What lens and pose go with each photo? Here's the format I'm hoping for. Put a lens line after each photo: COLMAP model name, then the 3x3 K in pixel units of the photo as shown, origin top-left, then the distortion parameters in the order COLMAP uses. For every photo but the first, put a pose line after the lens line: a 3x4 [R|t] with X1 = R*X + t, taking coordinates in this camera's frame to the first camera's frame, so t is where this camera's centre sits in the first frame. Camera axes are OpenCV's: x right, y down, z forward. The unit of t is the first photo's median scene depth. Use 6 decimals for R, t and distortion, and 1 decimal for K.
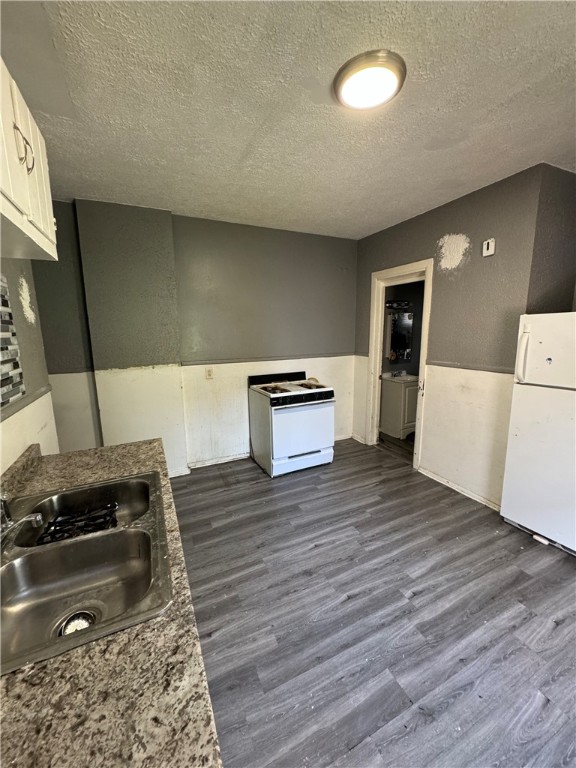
lens RADIAL K [[304.5, 0, 287.0], [0, 304.5, 384.1], [0, 0, 1]] dist [-0.006217, 0.000934]
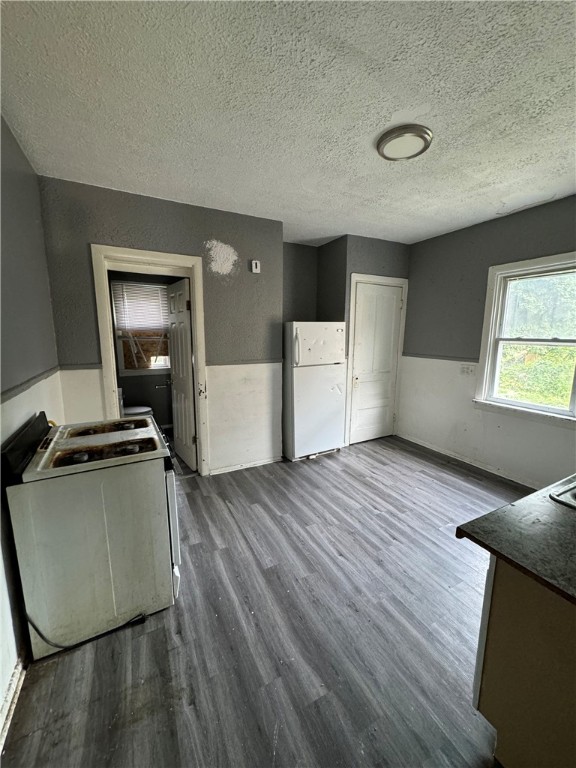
lens RADIAL K [[304.5, 0, 290.1], [0, 304.5, 384.3], [0, 0, 1]] dist [-0.006217, 0.000934]
pose [[-0.042766, -0.151636, 0.987511, -0.791557], [0.170244, 0.972854, 0.156758, -0.170299], [-0.984474, 0.174821, -0.015790, 1.131377]]
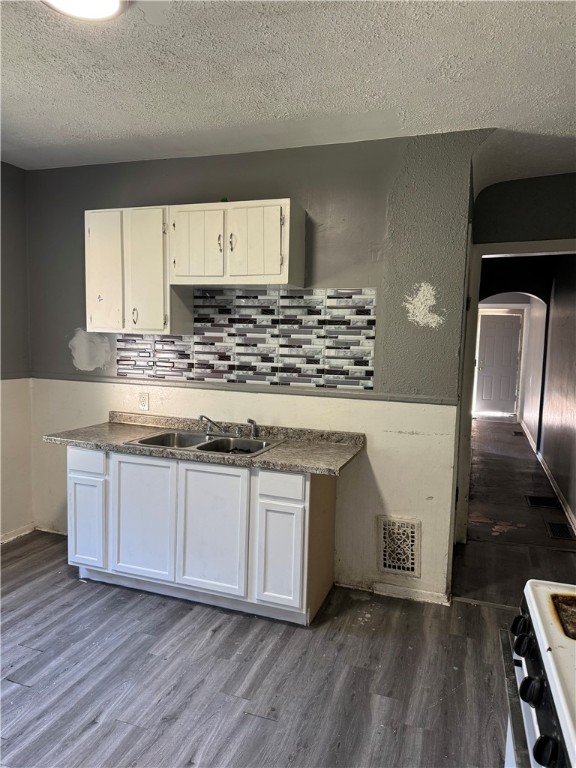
lens RADIAL K [[542.0, 0, 284.4], [0, 542.0, 382.3], [0, 0, 1]] dist [0.020284, -0.024125]
pose [[-0.703200, 0.058057, -0.708618, 0.609958], [-0.136577, 0.967069, 0.214764, -0.294132], [0.697751, 0.247803, -0.672114, 1.626545]]
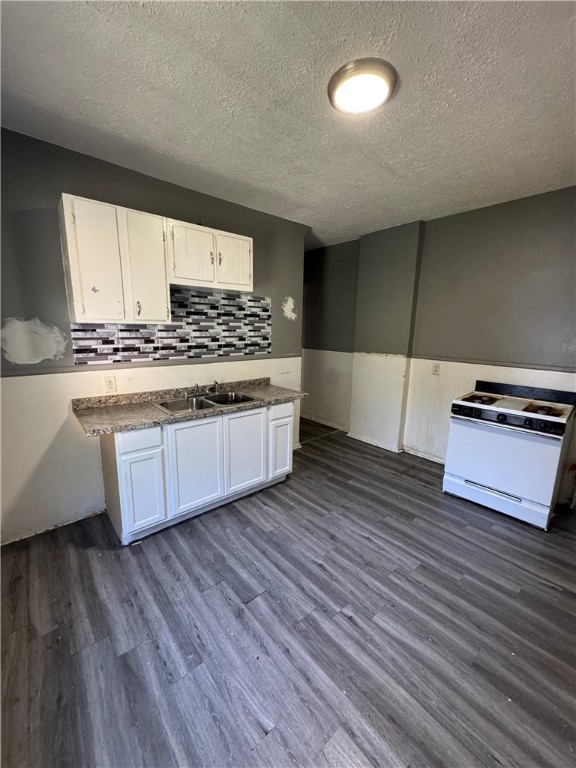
lens RADIAL K [[304.5, 0, 289.0], [0, 304.5, 383.9], [0, 0, 1]] dist [-0.006217, 0.000934]
pose [[0.274819, 0.199701, -0.940529, 0.925157], [-0.186876, 0.970633, 0.151489, -0.080184], [0.943161, 0.134130, 0.304067, 0.387953]]
